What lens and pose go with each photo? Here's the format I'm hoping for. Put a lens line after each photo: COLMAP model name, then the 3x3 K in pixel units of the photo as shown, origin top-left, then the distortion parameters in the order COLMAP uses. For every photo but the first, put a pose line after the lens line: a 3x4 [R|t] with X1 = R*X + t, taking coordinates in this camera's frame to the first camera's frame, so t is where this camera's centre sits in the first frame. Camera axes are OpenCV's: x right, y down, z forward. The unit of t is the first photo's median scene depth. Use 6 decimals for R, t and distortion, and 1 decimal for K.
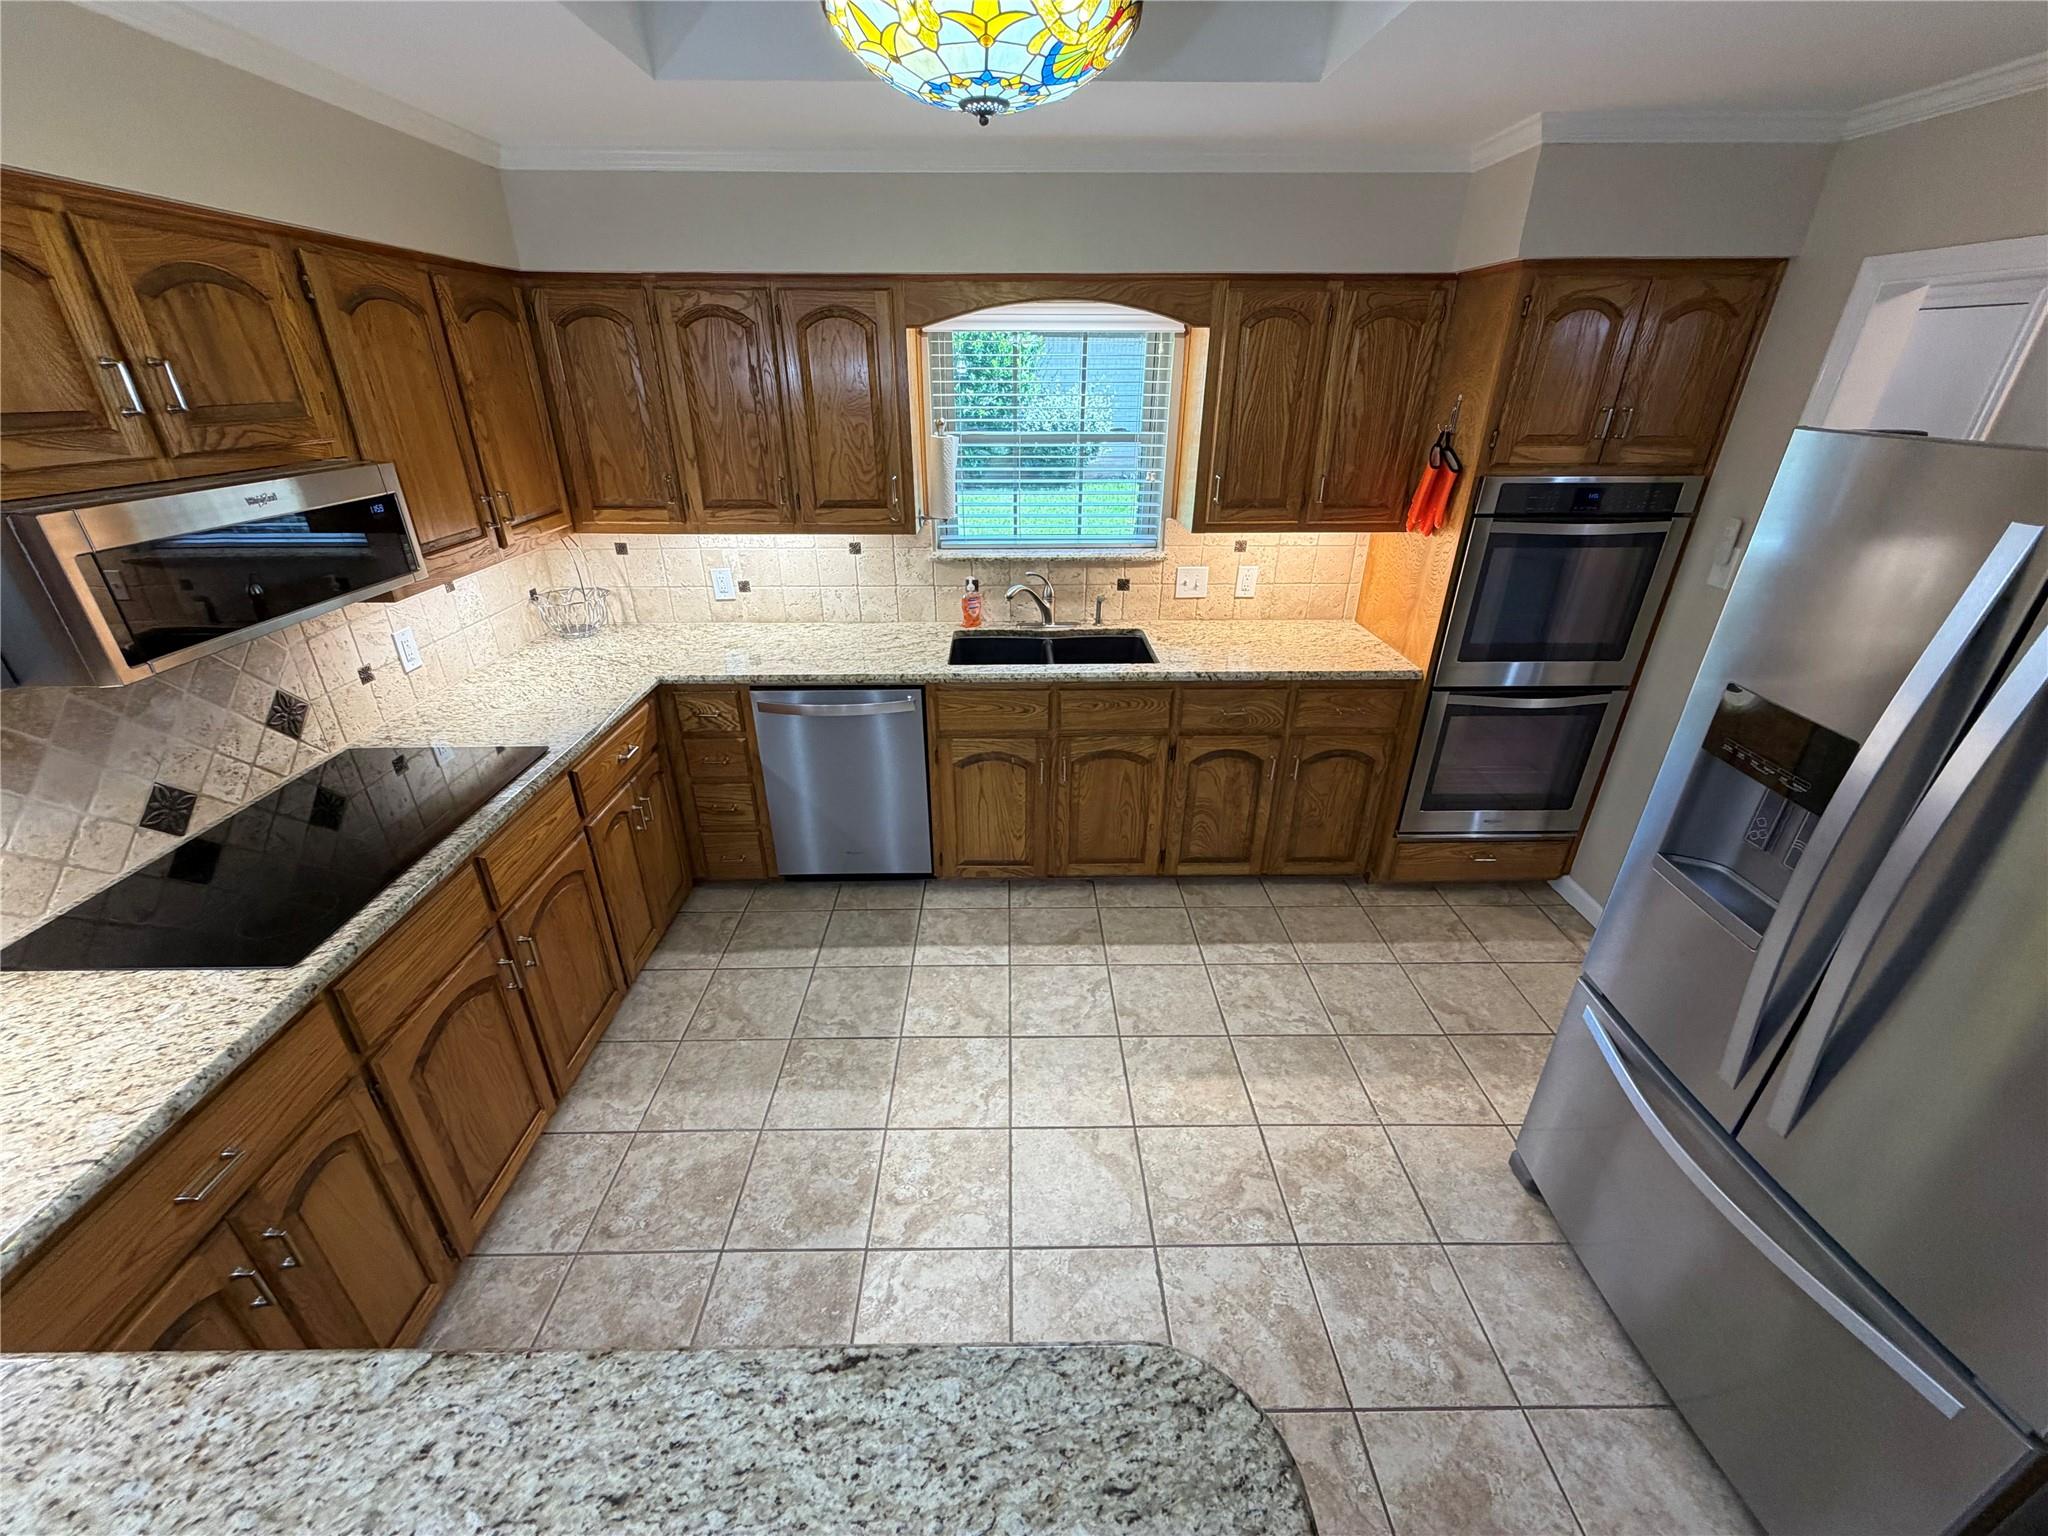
lens RADIAL K [[817.4, 0, 1018.6], [0, 817.4, 768.5], [0, 0, 1]] dist [0.000280, -0.000122]
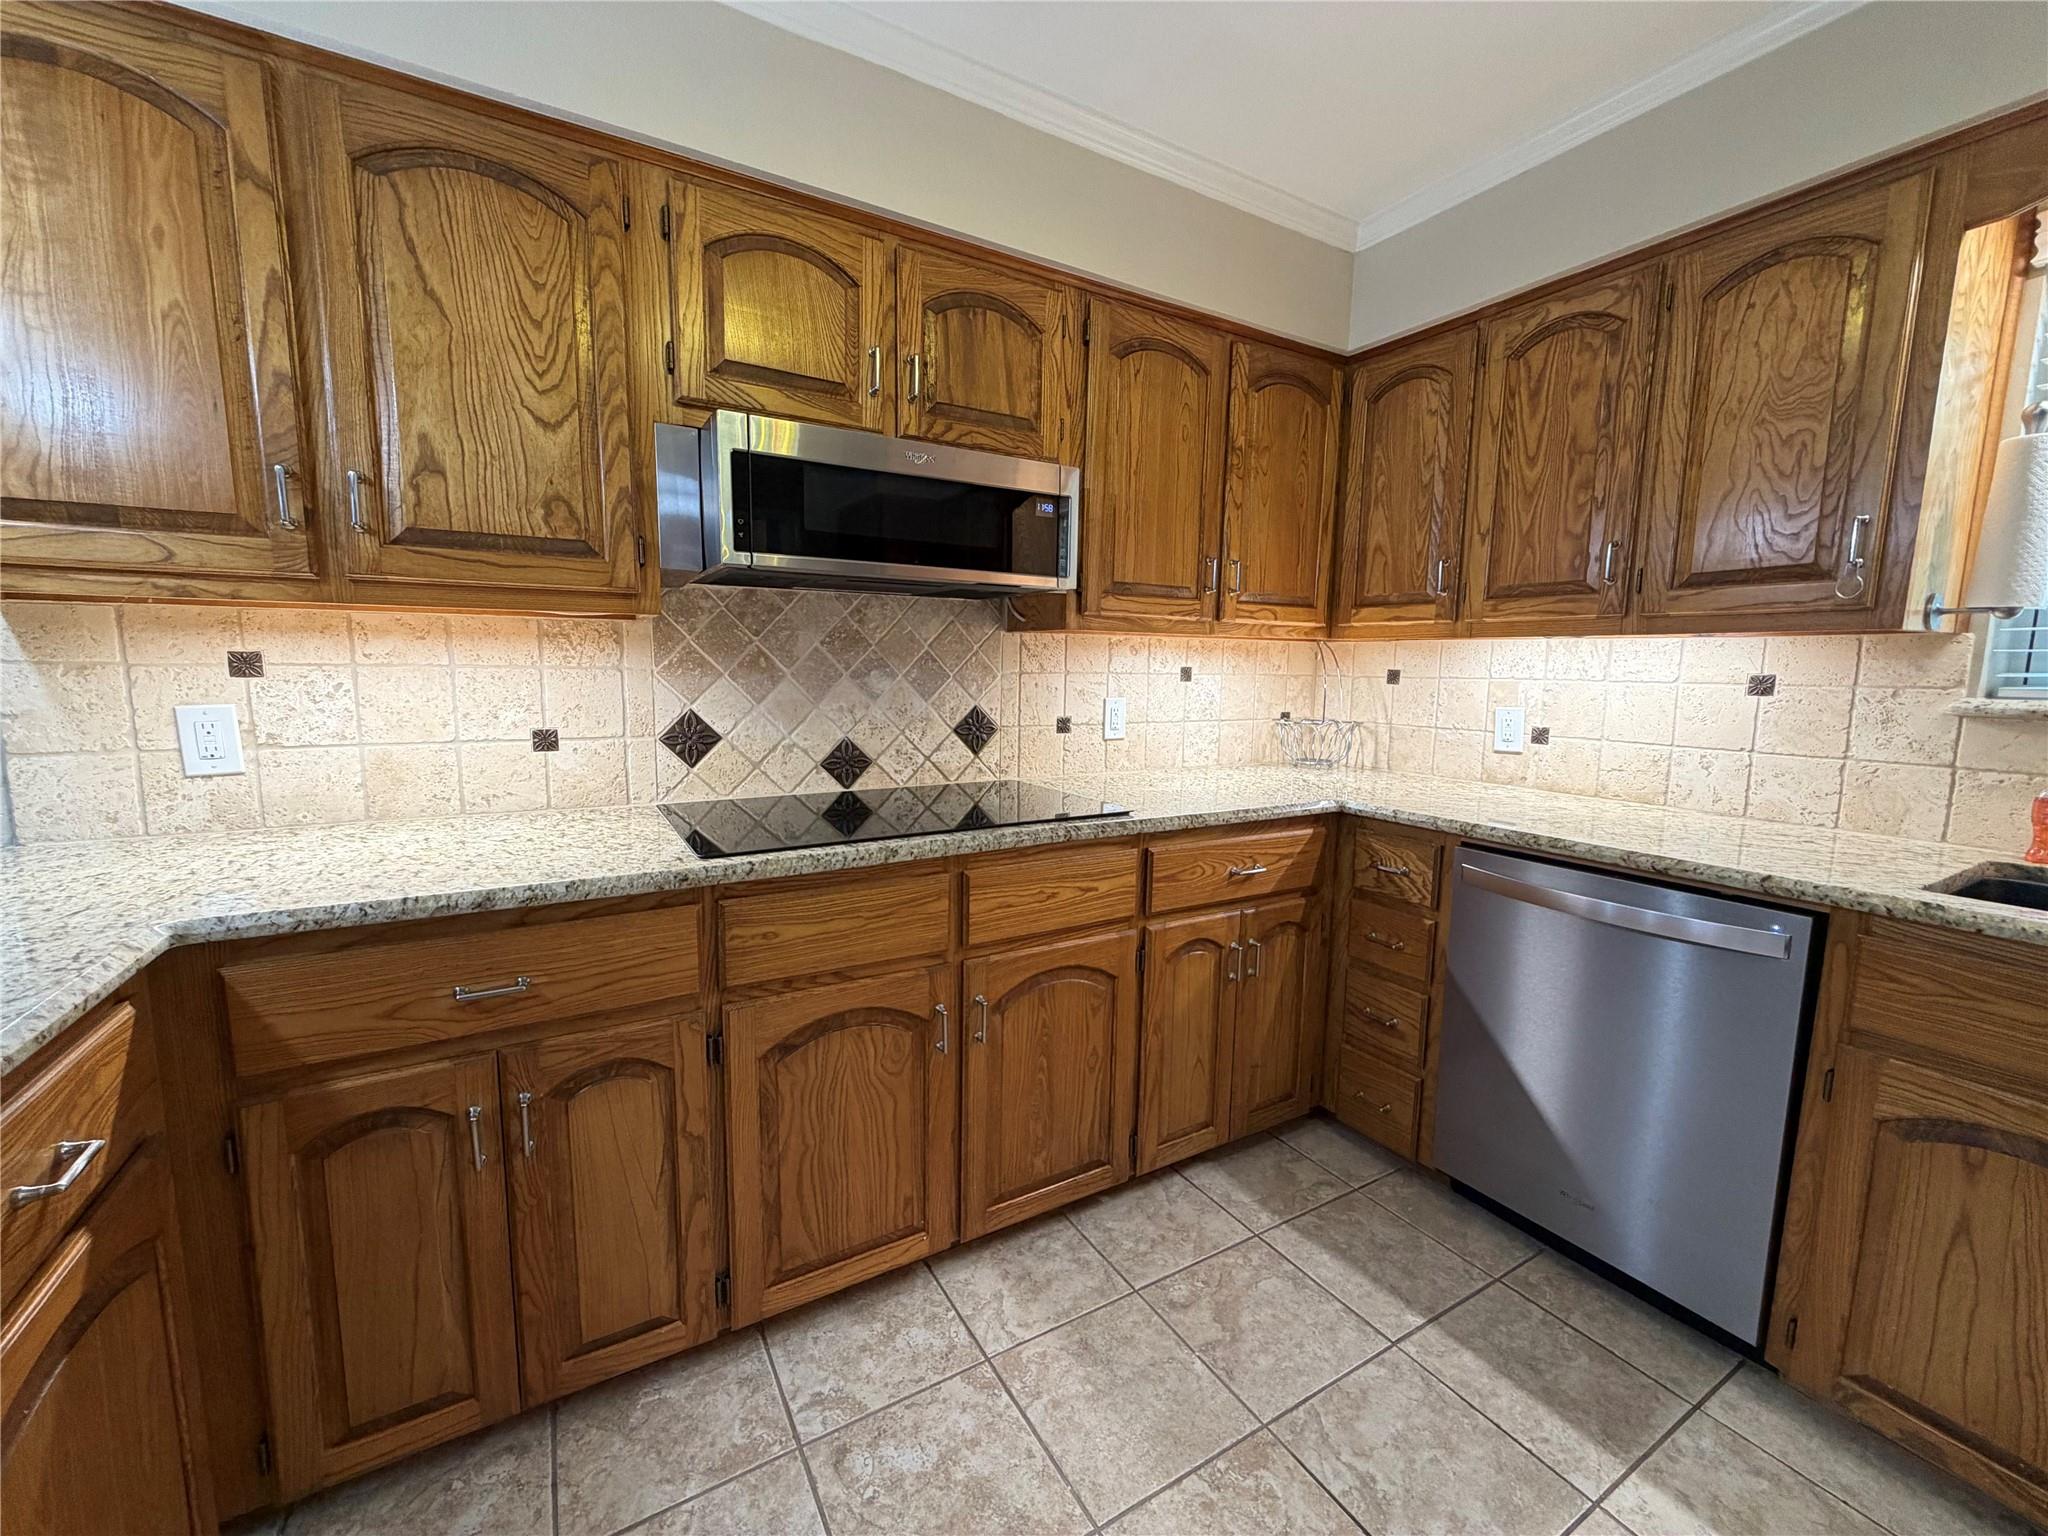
lens RADIAL K [[817.4, 0, 1016.6], [0, 817.4, 767.1], [0, 0, 1]] dist [0.000280, -0.000122]
pose [[0.490800, 0.115877, -0.863532, 0.051498], [-0.394396, 0.913307, -0.101604, 0.052965], [0.776896, 0.390440, 0.493952, 0.418397]]
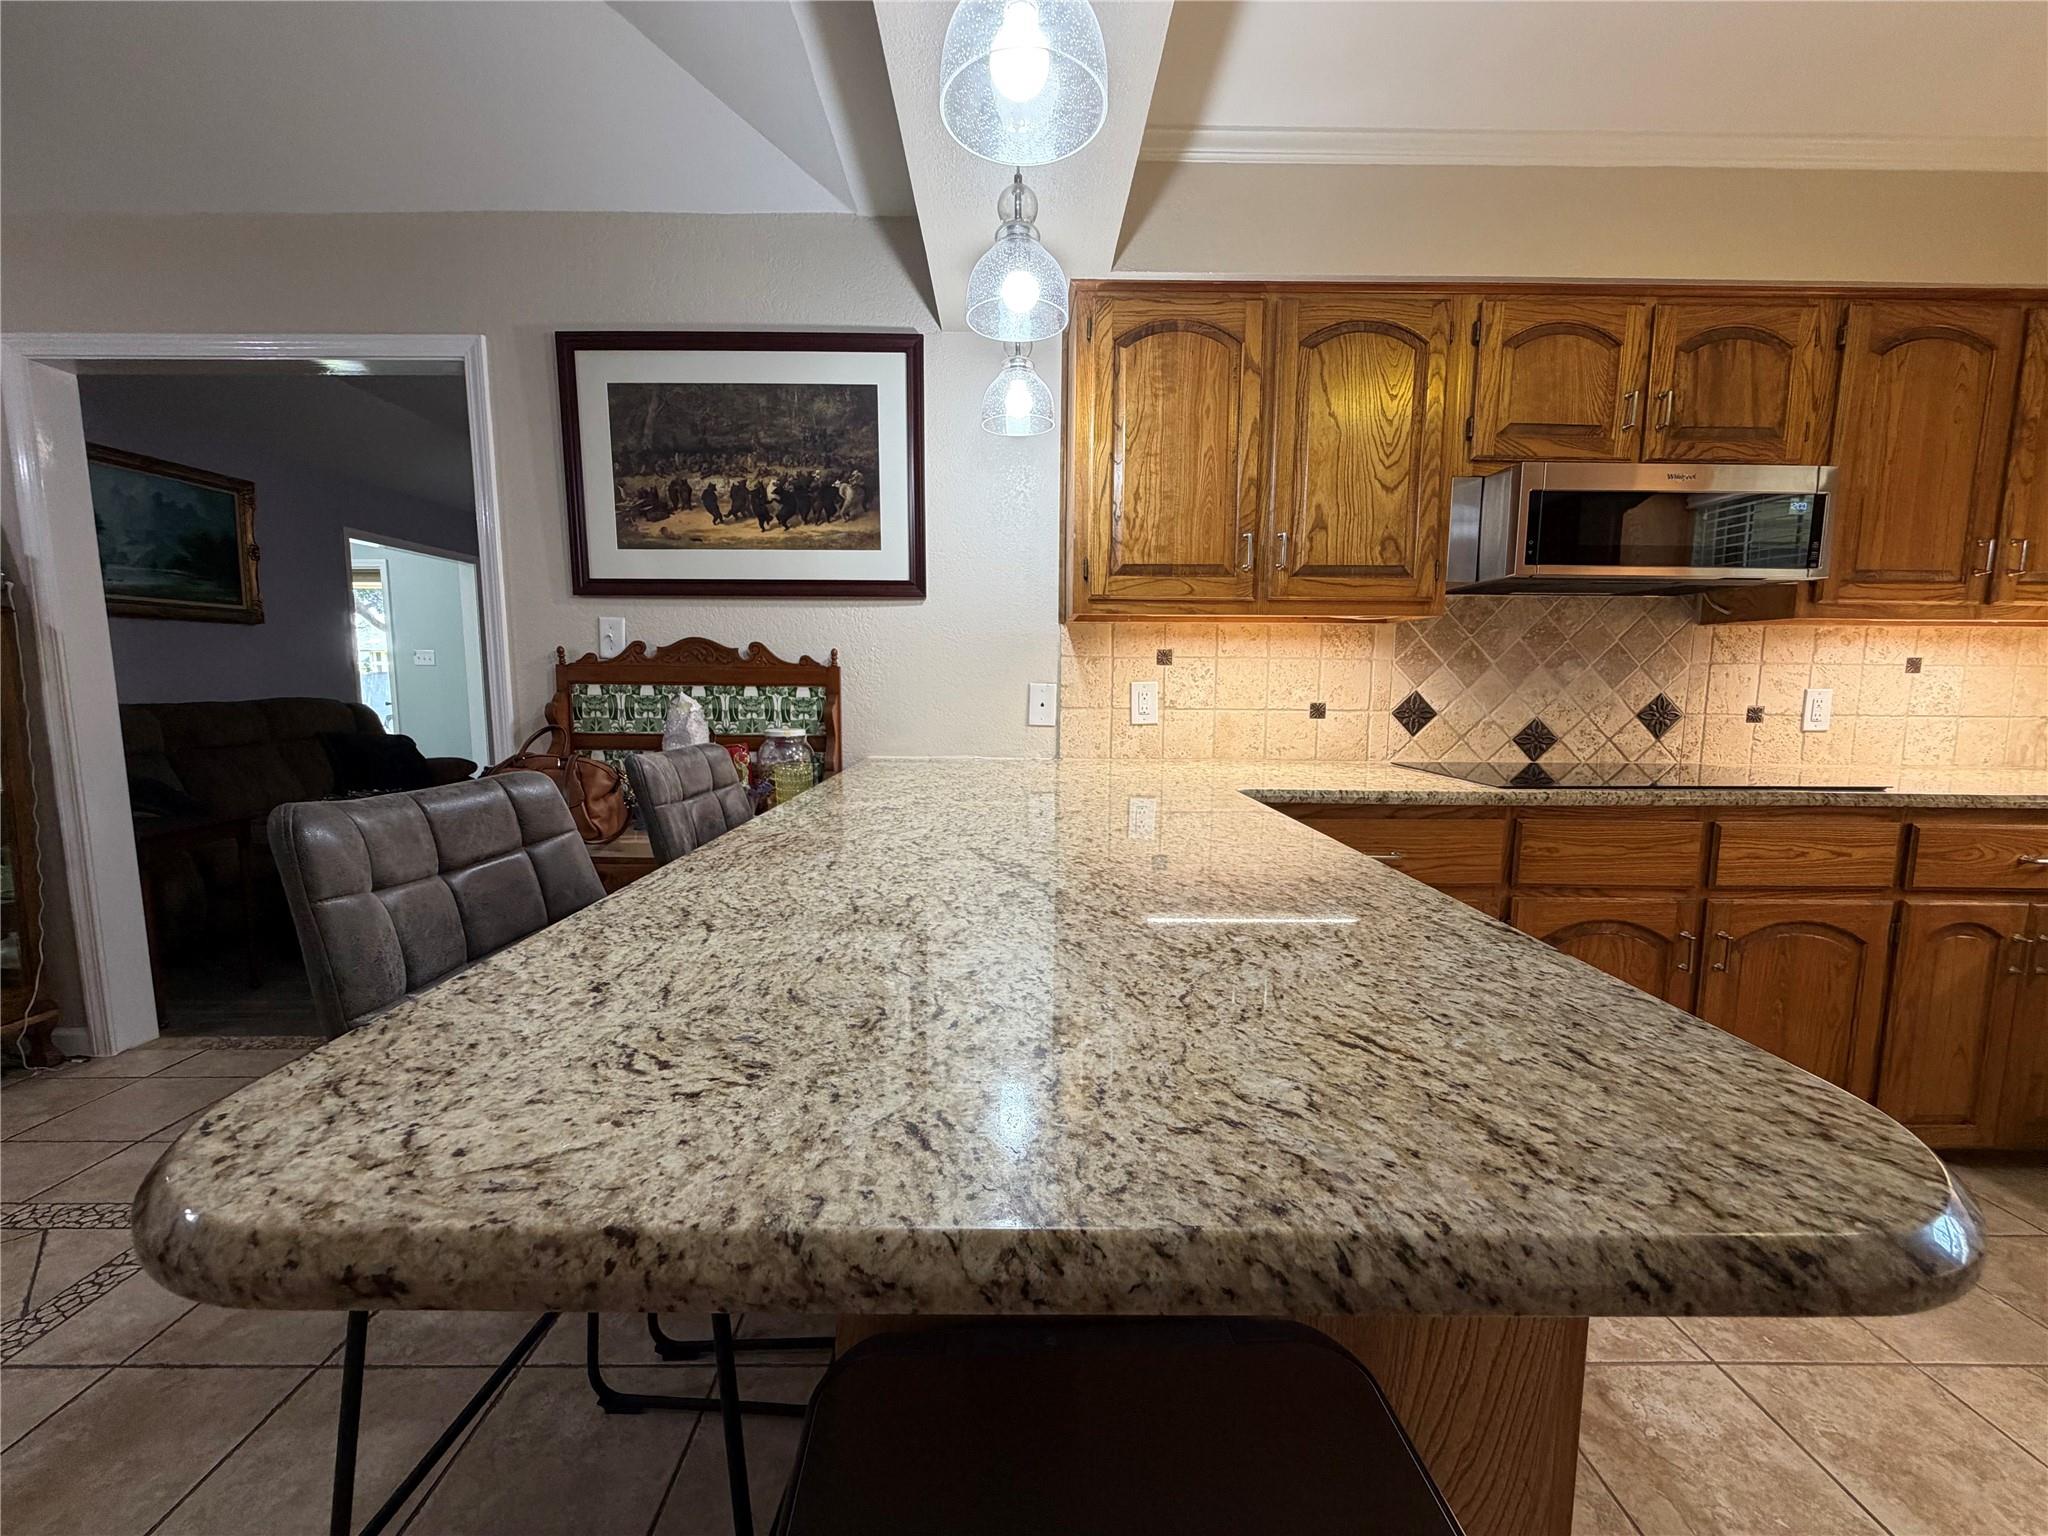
lens RADIAL K [[817.4, 0, 1018.2], [0, 817.4, 767.5], [0, 0, 1]] dist [0.000280, -0.000122]
pose [[-0.005136, 0.105088, -0.994450, 0.222251], [-0.445574, 0.890044, 0.096357, 0.233800], [0.895230, 0.443596, 0.042253, 0.128231]]
